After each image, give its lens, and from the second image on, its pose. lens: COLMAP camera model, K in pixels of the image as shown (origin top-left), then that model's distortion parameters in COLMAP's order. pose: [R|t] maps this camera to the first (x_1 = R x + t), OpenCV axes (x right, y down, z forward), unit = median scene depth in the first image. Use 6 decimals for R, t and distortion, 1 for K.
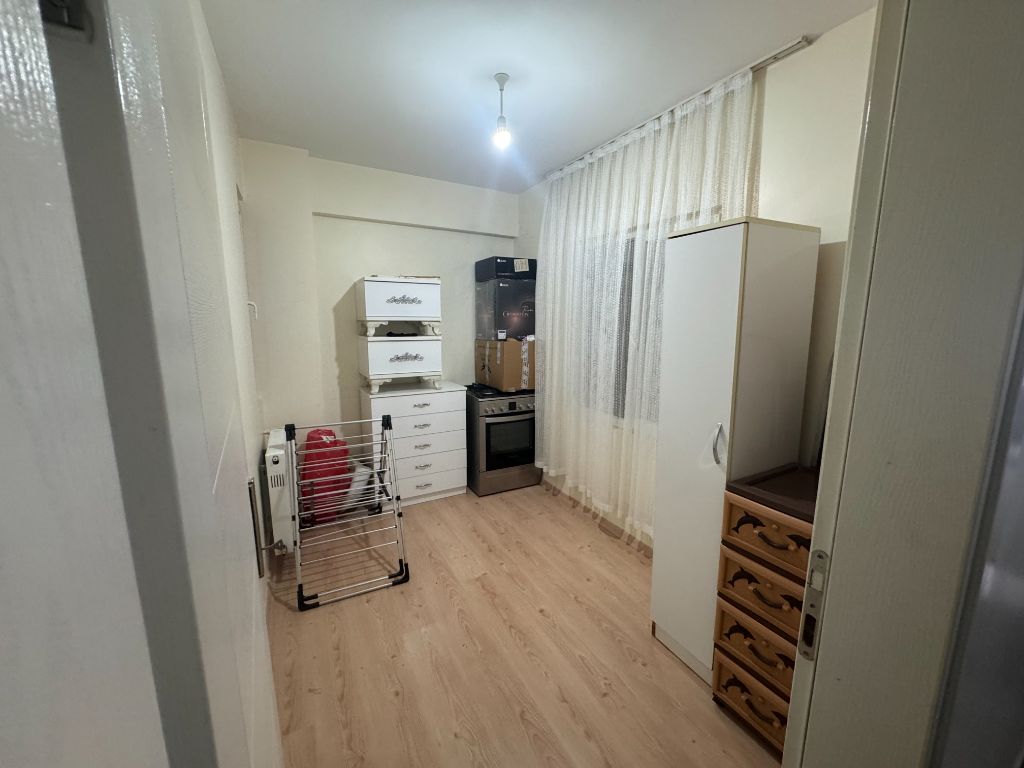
lens RADIAL K [[409.3, 0, 511.5], [0, 409.3, 382.4], [0, 0, 1]] dist [-0.003102, 0.000420]
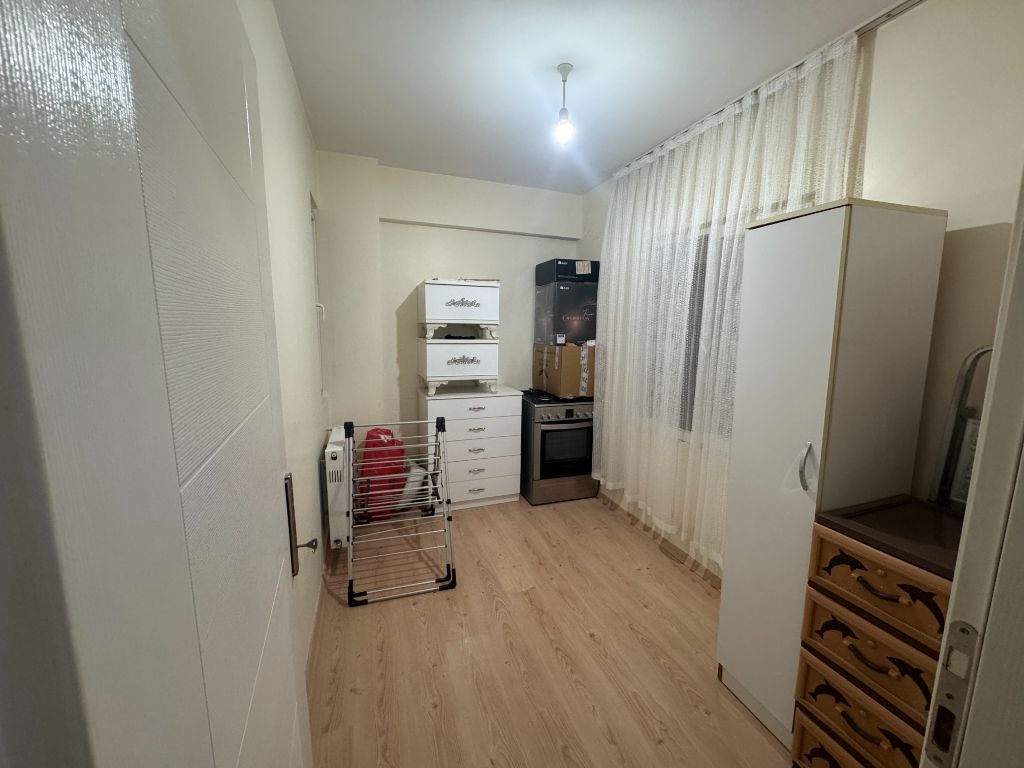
lens RADIAL K [[409.3, 0, 511.5], [0, 409.3, 382.4], [0, 0, 1]] dist [-0.003102, 0.000420]
pose [[0.988240, 0.029322, -0.150073, 0.012409], [-0.031892, 0.999383, -0.014744, 0.004410], [0.149548, 0.019357, 0.988565, 0.036580]]
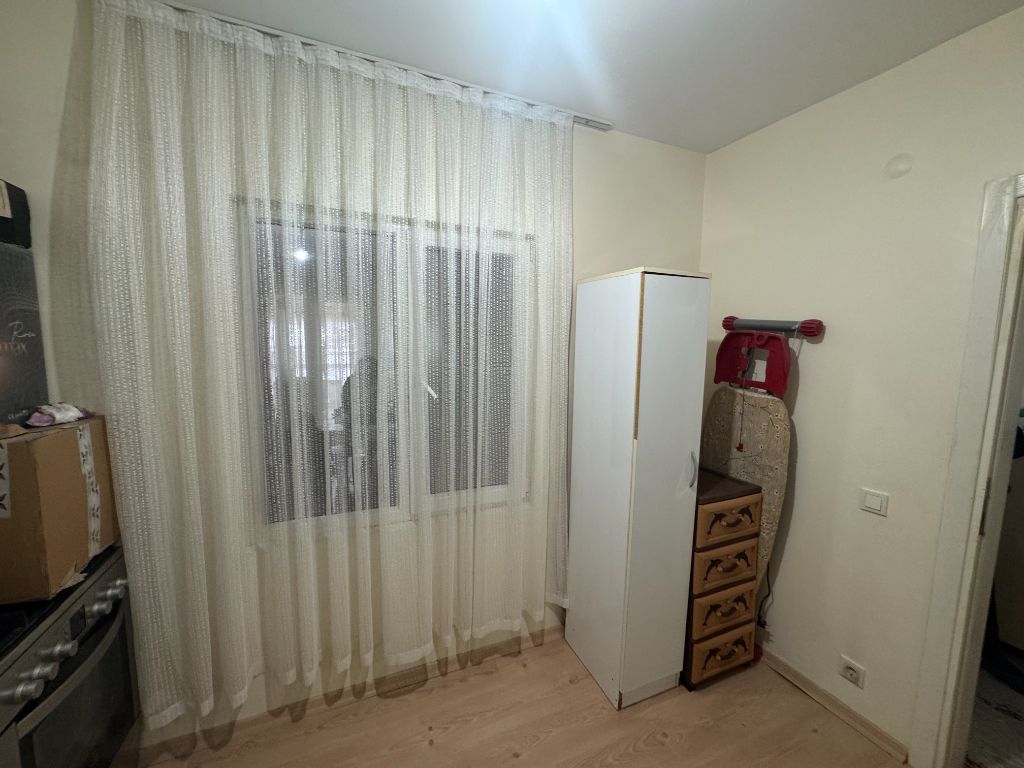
lens RADIAL K [[409.3, 0, 511.5], [0, 409.3, 382.4], [0, 0, 1]] dist [-0.003102, 0.000420]
pose [[0.085717, -0.103113, 0.990969, -0.354054], [0.145109, 0.985316, 0.089973, -0.145572], [-0.985696, 0.136086, 0.099421, 0.766977]]
